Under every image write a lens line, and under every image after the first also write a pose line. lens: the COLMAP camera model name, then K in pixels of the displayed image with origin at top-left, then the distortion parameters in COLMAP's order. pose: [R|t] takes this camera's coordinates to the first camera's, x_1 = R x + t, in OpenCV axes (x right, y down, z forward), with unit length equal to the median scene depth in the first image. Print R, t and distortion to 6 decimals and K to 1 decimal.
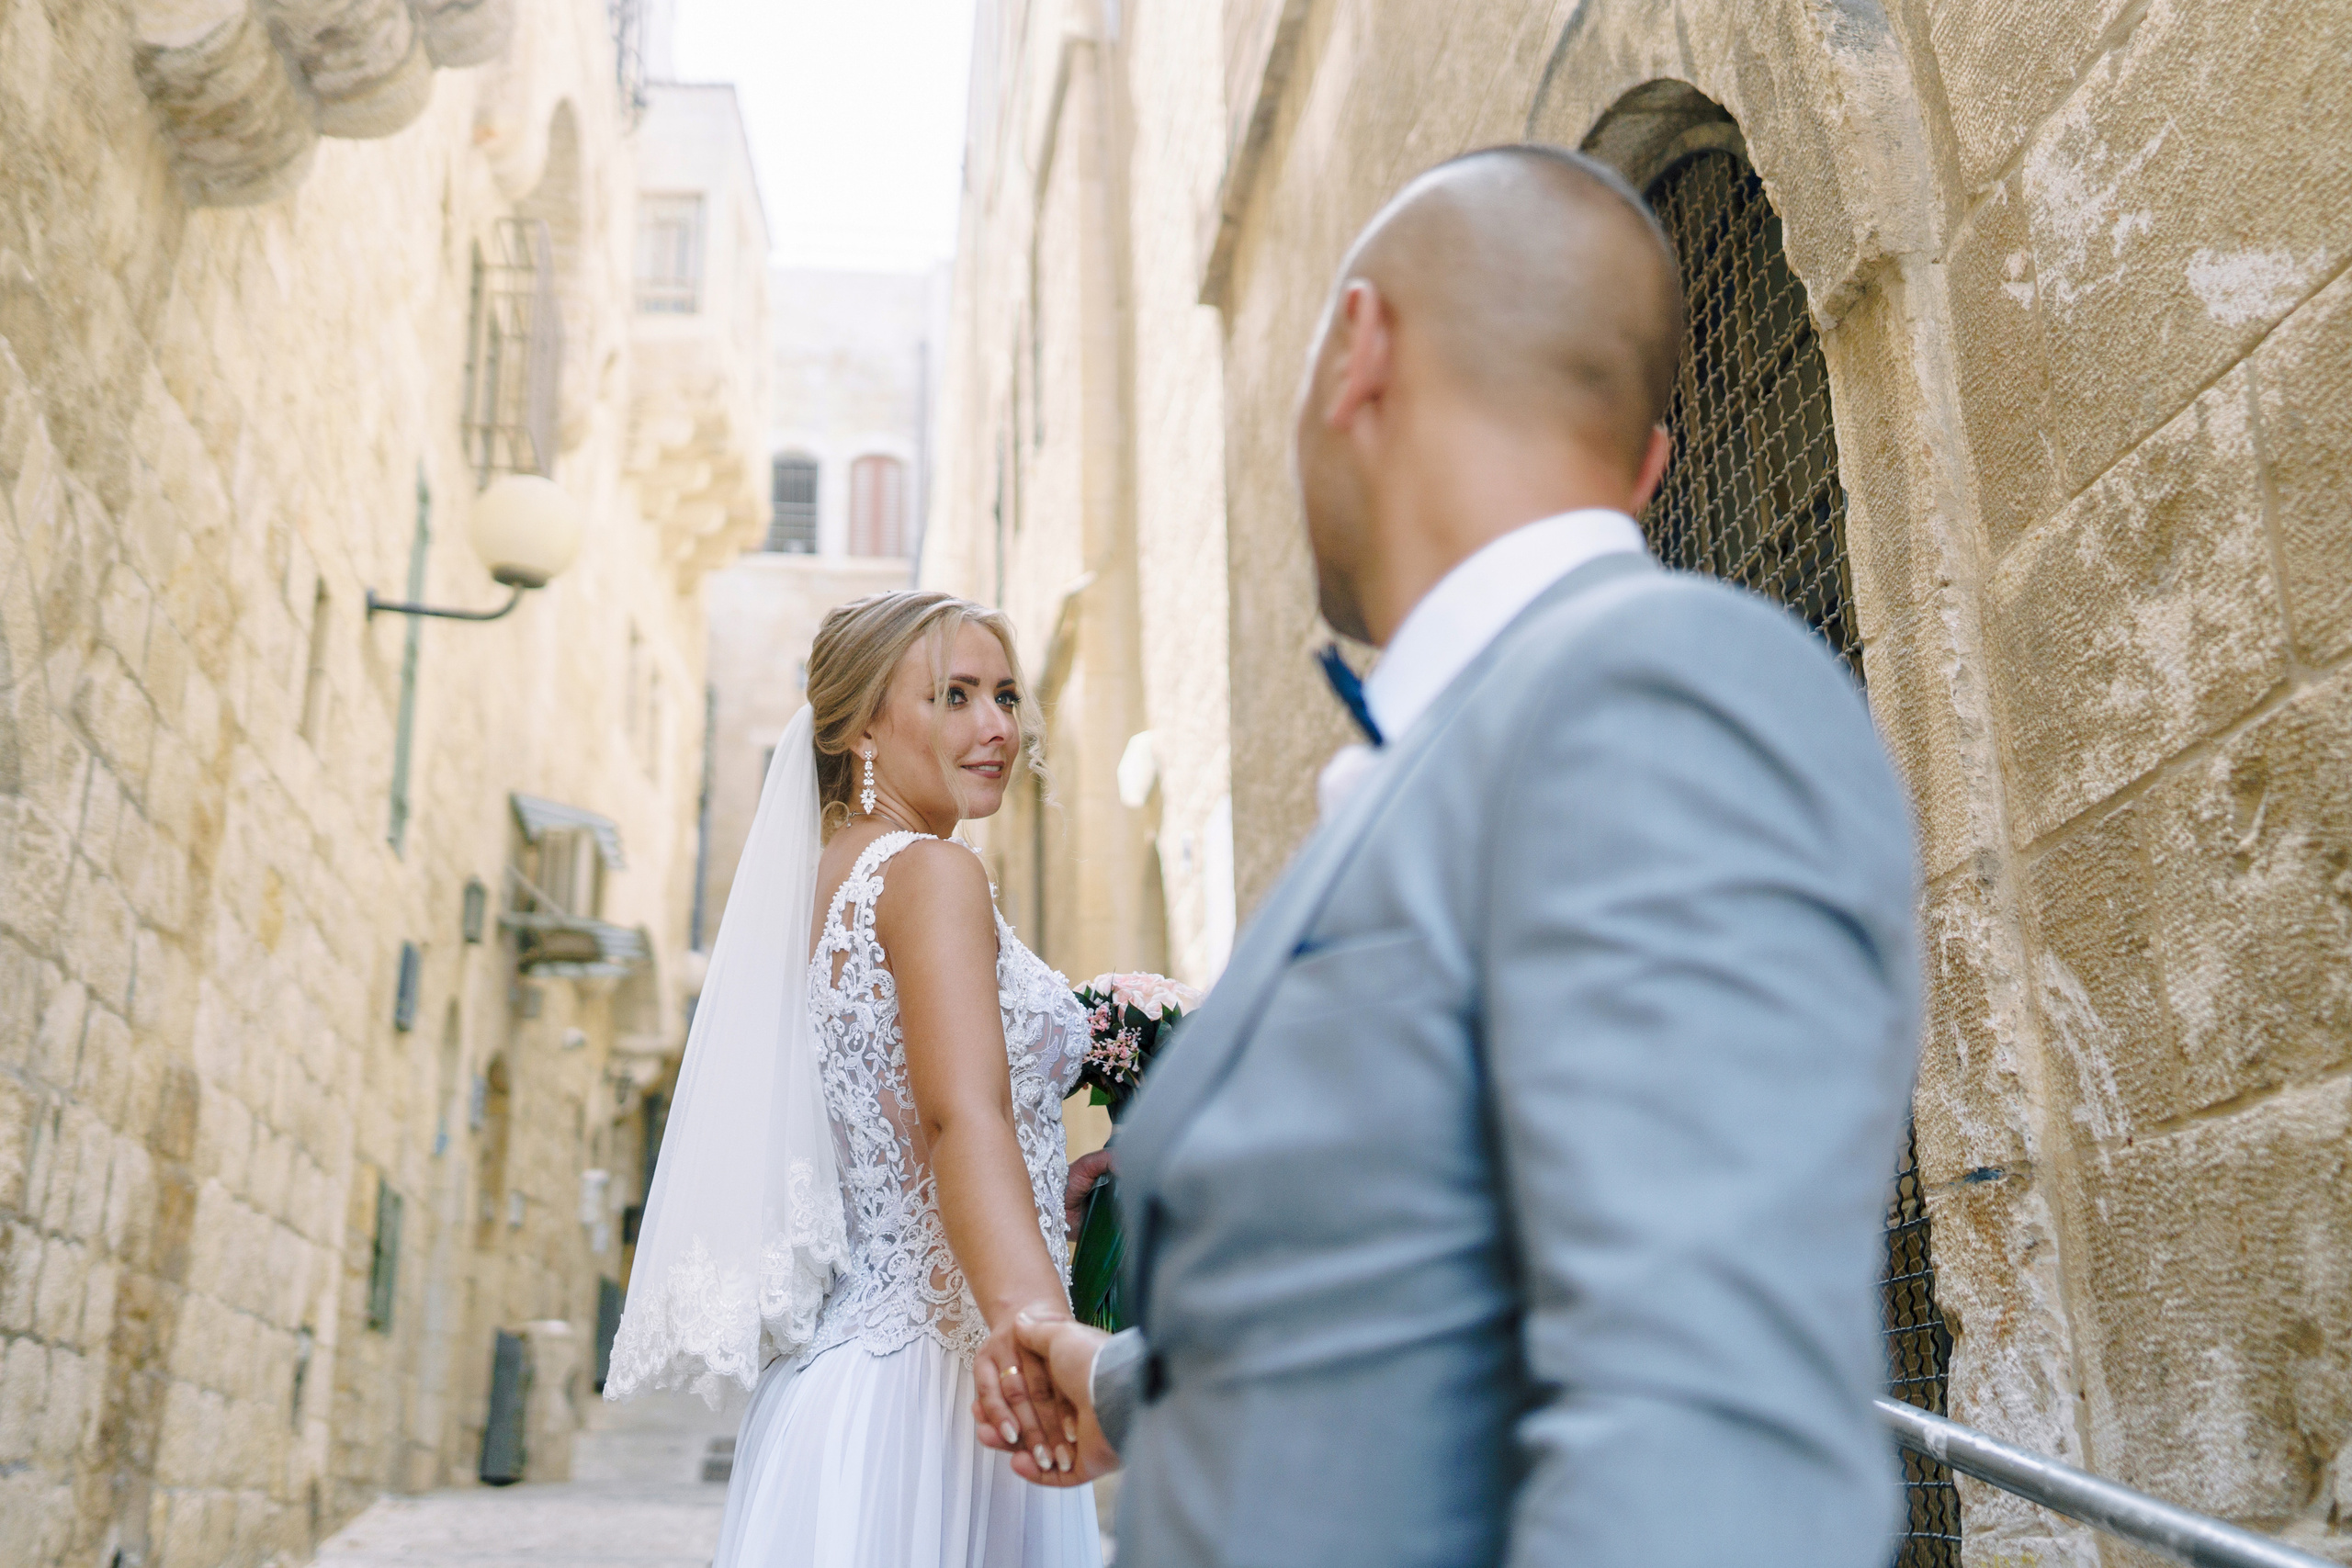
lens RADIAL K [[2480.1, 0, 1177.6], [0, 2480.1, 748.1], [0, 0, 1]] dist [-0.004400, 0.031509]
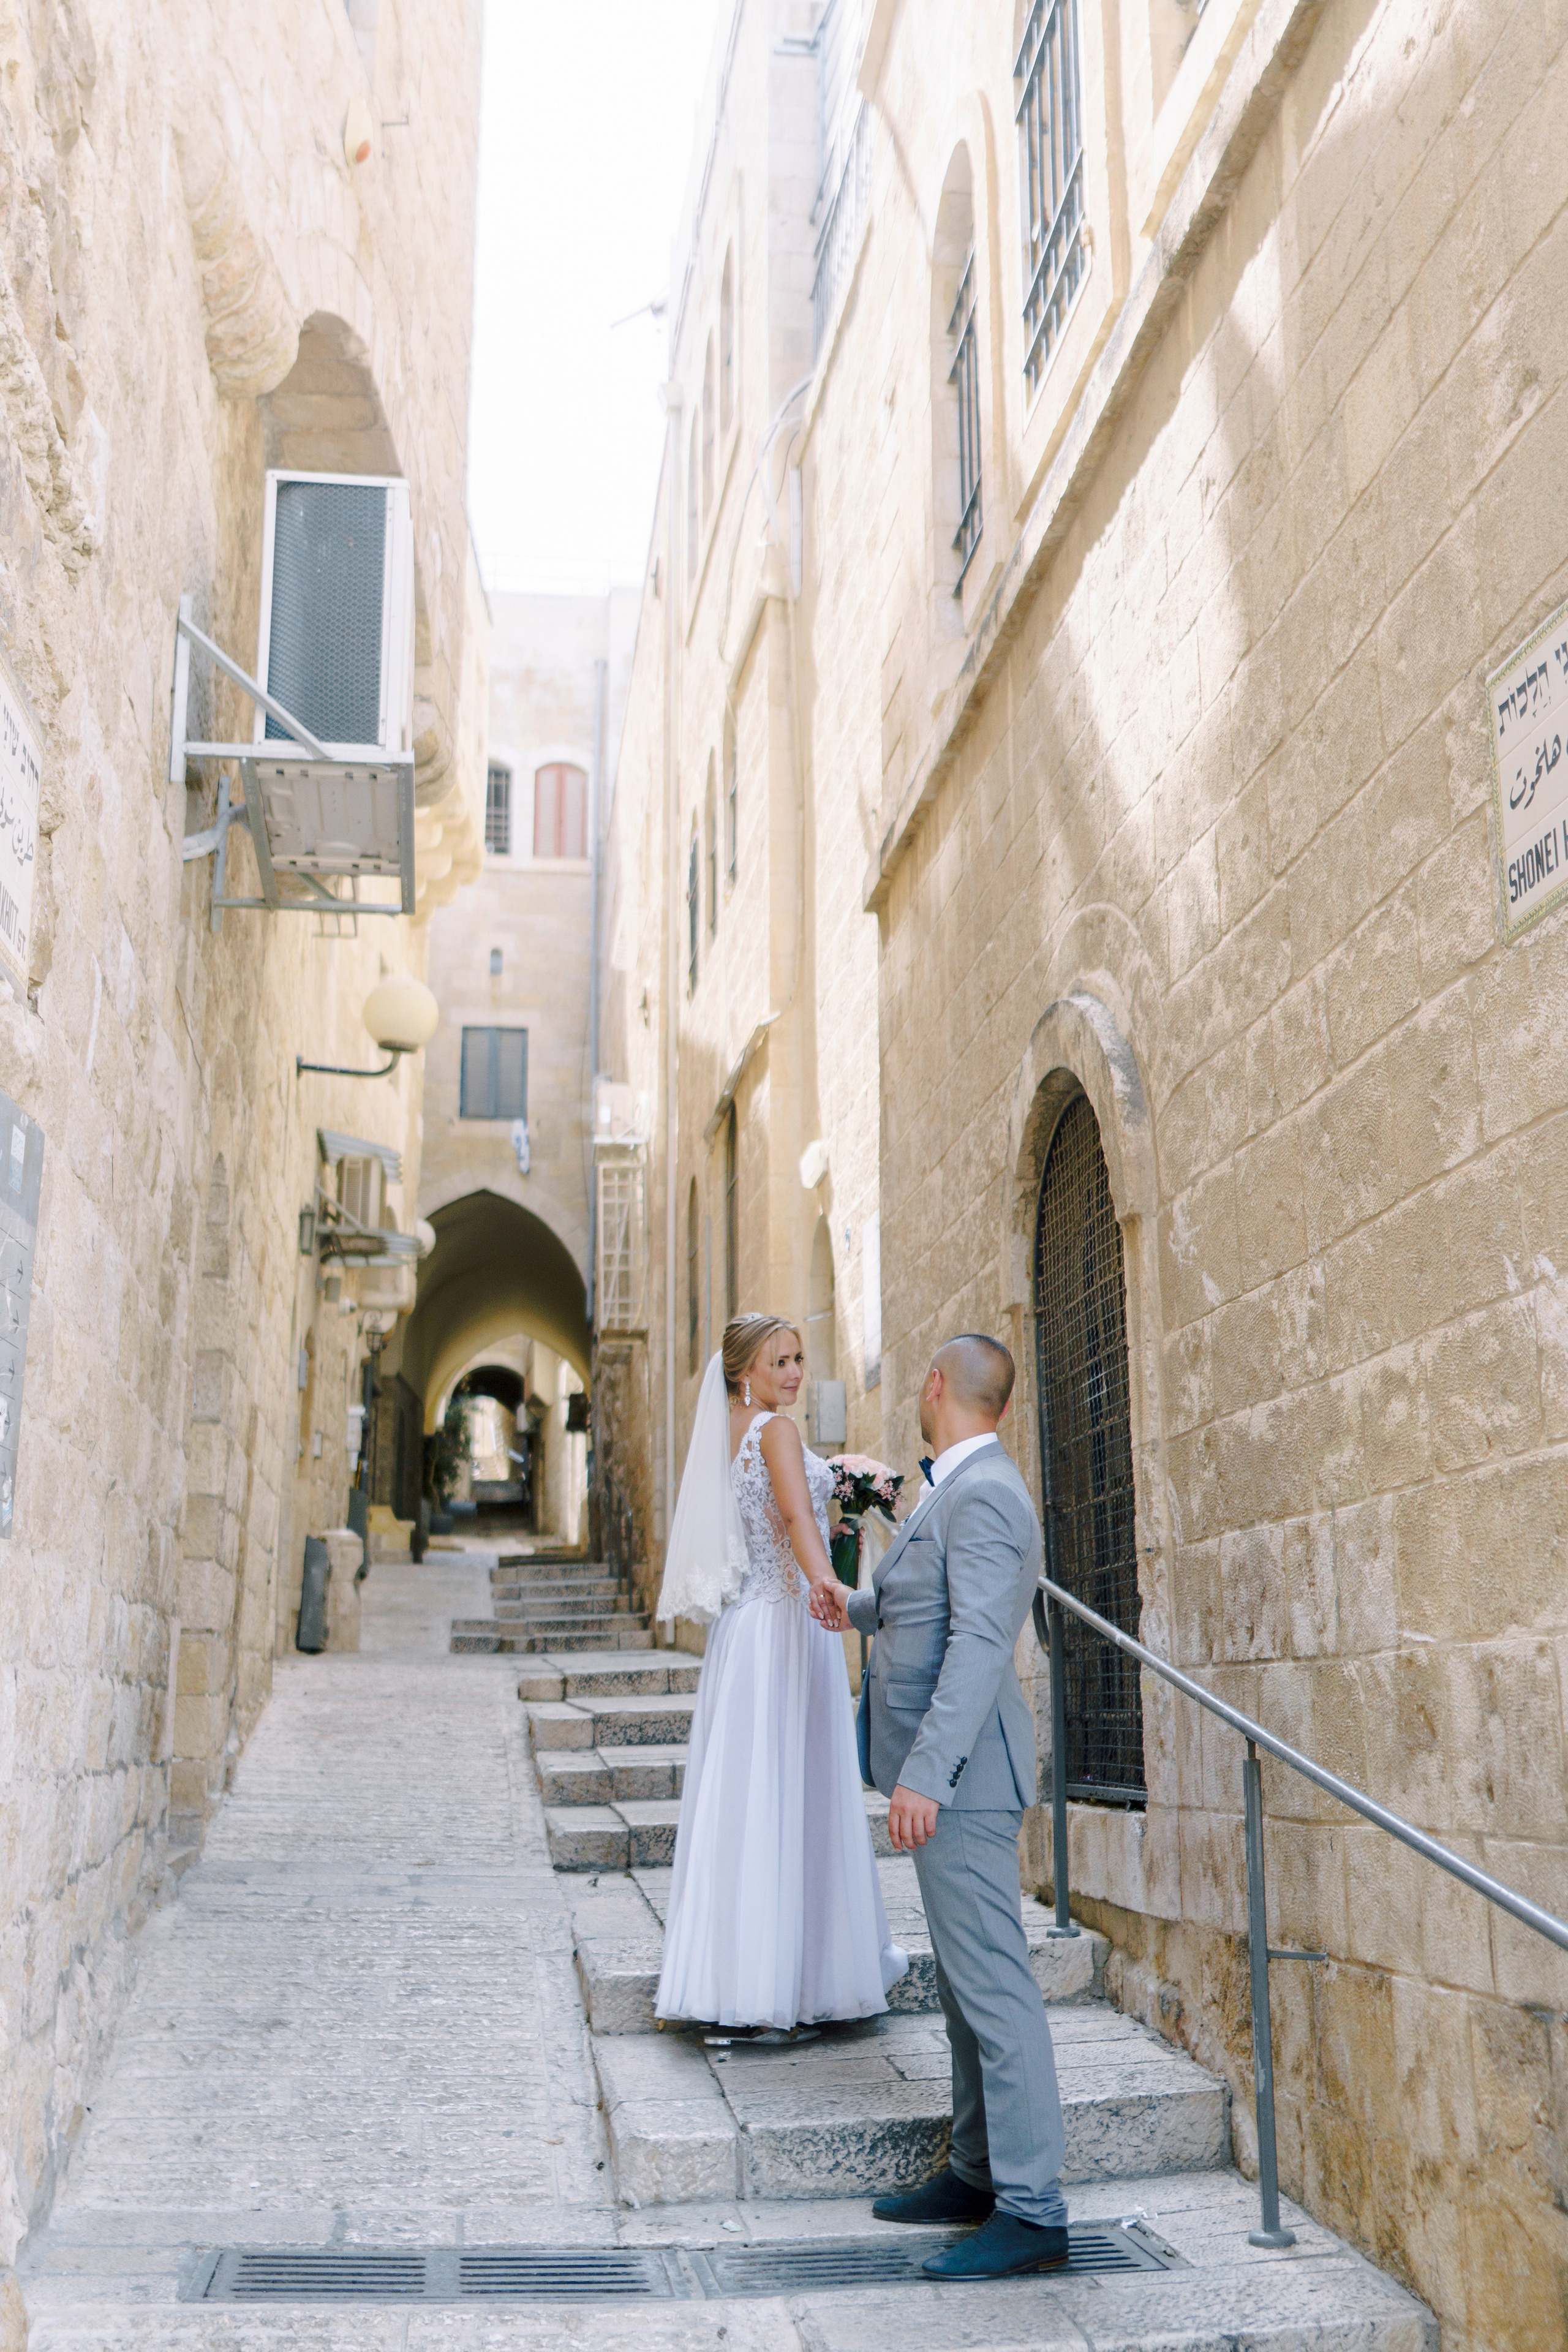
lens RADIAL K [[2480.3, 0, 784.0], [0, 2480.3, 1176.0], [0, 0, 1]] dist [-0.004400, 0.031509]
pose [[0.999865, 0.012554, -0.010620, -0.017742], [-0.011500, 0.995492, 0.094141, -0.122191], [0.011754, -0.094007, 0.995502, -0.425153]]
